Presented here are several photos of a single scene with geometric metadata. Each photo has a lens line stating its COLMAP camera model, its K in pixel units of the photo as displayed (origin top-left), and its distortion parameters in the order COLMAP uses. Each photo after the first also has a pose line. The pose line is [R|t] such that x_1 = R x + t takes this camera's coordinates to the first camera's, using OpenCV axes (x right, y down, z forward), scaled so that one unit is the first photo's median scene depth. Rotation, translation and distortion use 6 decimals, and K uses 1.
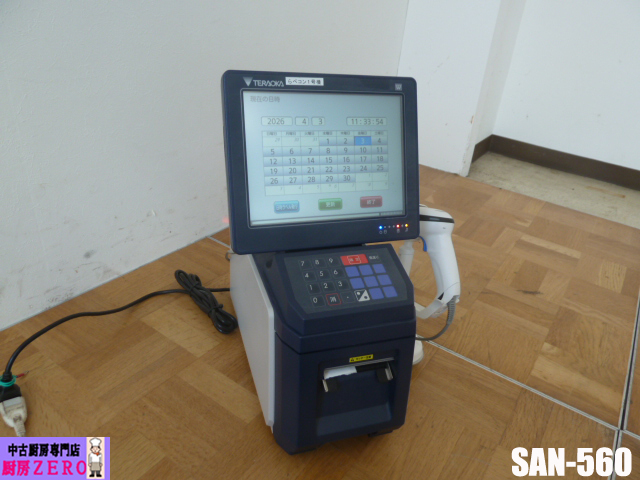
lens RADIAL K [[474.7, 0, 323.4], [0, 474.7, 243.1], [0, 0, 1]] dist [-0.039117, 0.011865]
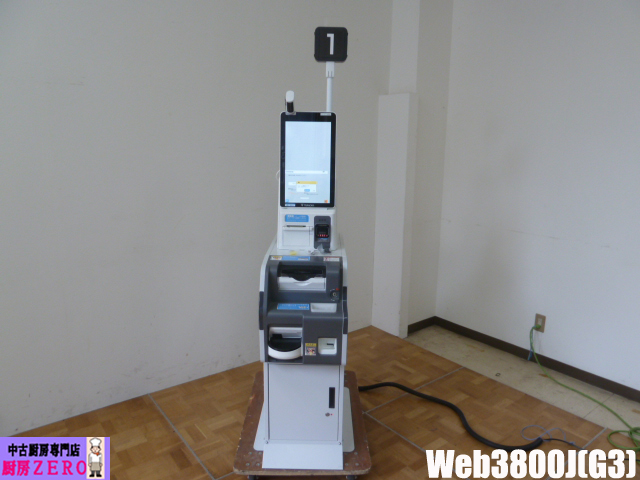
lens RADIAL K [[474.7, 0, 318.6], [0, 474.7, 240.5], [0, 0, 1]] dist [-0.039117, 0.011865]
pose [[0.949148, -0.014745, -0.314486, 1.200705], [-0.082603, 0.952244, -0.293952, 0.196152], [0.303802, 0.304981, 0.902602, -2.295859]]
